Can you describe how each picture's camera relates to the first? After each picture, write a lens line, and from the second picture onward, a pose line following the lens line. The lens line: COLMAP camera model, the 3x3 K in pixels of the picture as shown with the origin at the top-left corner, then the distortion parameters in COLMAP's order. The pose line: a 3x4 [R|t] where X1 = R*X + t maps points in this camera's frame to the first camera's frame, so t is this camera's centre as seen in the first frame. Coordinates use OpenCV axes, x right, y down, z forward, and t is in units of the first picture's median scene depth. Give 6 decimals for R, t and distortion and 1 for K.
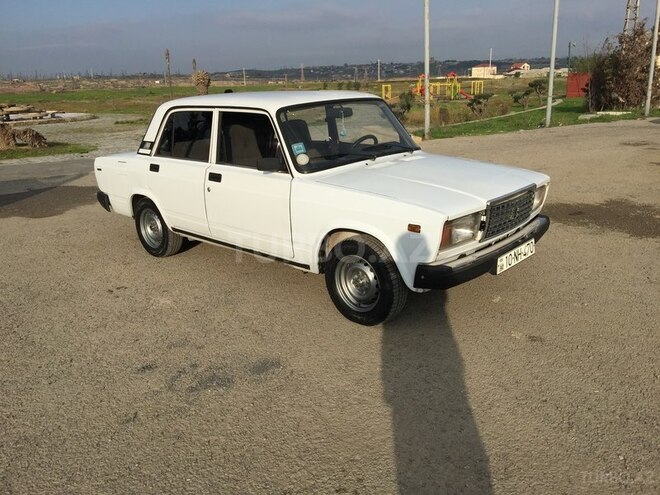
lens RADIAL K [[566.9, 0, 329.3], [0, 566.9, 239.5], [0, 0, 1]] dist [0.096246, -0.141934]
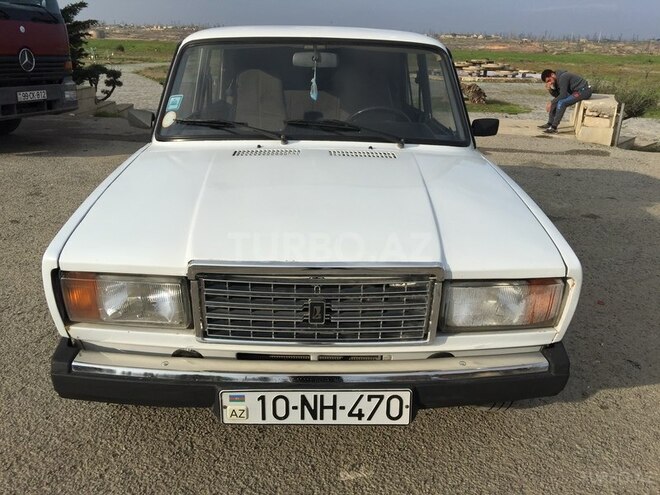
lens RADIAL K [[565.2, 0, 329.2], [0, 565.2, 244.9], [0, 0, 1]] dist [0.074186, -0.111456]
pose [[0.684502, 0.292066, -0.667948, 0.045072], [-0.245958, 0.955039, 0.165545, -0.012575], [0.686267, 0.050972, 0.725562, 0.052617]]
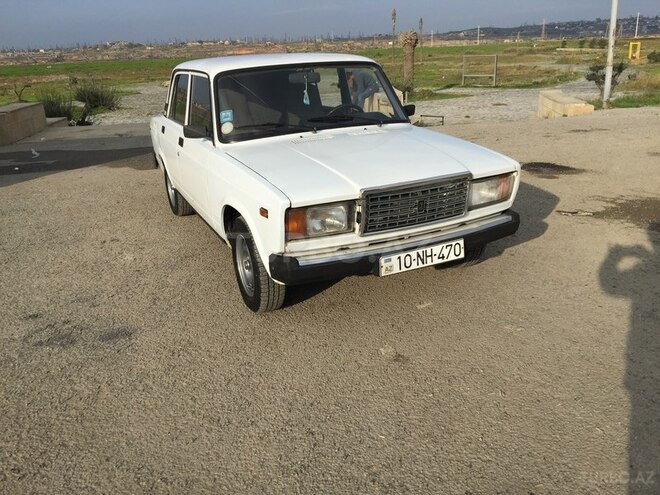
lens RADIAL K [[566.9, 0, 329.3], [0, 566.9, 239.5], [0, 0, 1]] dist [0.096246, -0.141934]
pose [[0.922788, 0.117610, -0.366920, 0.038493], [-0.094153, 0.992236, 0.081254, -0.003993], [0.373628, -0.040434, 0.926697, 0.014068]]
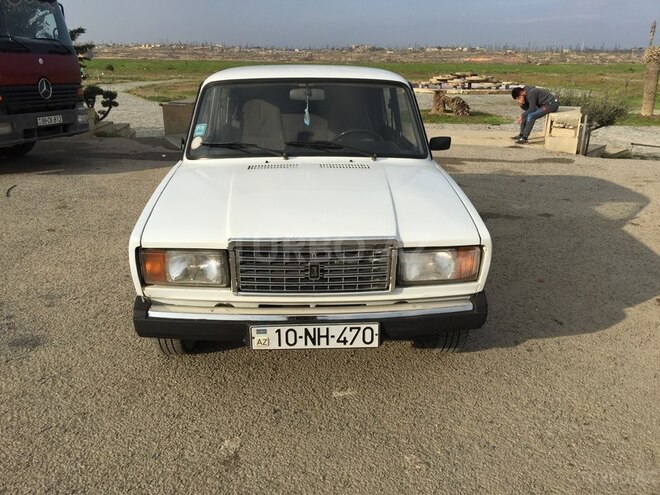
lens RADIAL K [[566.9, 0, 329.3], [0, 566.9, 239.5], [0, 0, 1]] dist [0.096246, -0.141934]
pose [[0.700591, 0.253615, -0.666972, 0.056641], [-0.225108, 0.965530, 0.130685, -0.012640], [0.677125, 0.058584, 0.733533, 0.040973]]
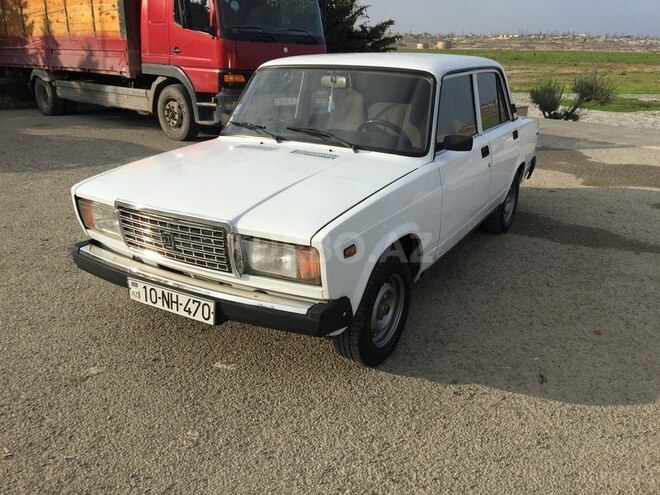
lens RADIAL K [[566.9, 0, 329.3], [0, 566.9, 239.5], [0, 0, 1]] dist [0.096246, -0.141934]
pose [[0.191429, 0.352080, -0.916185, 0.075012], [-0.288239, 0.912455, 0.290422, -0.022911], [0.938229, 0.208485, 0.276153, 0.074751]]
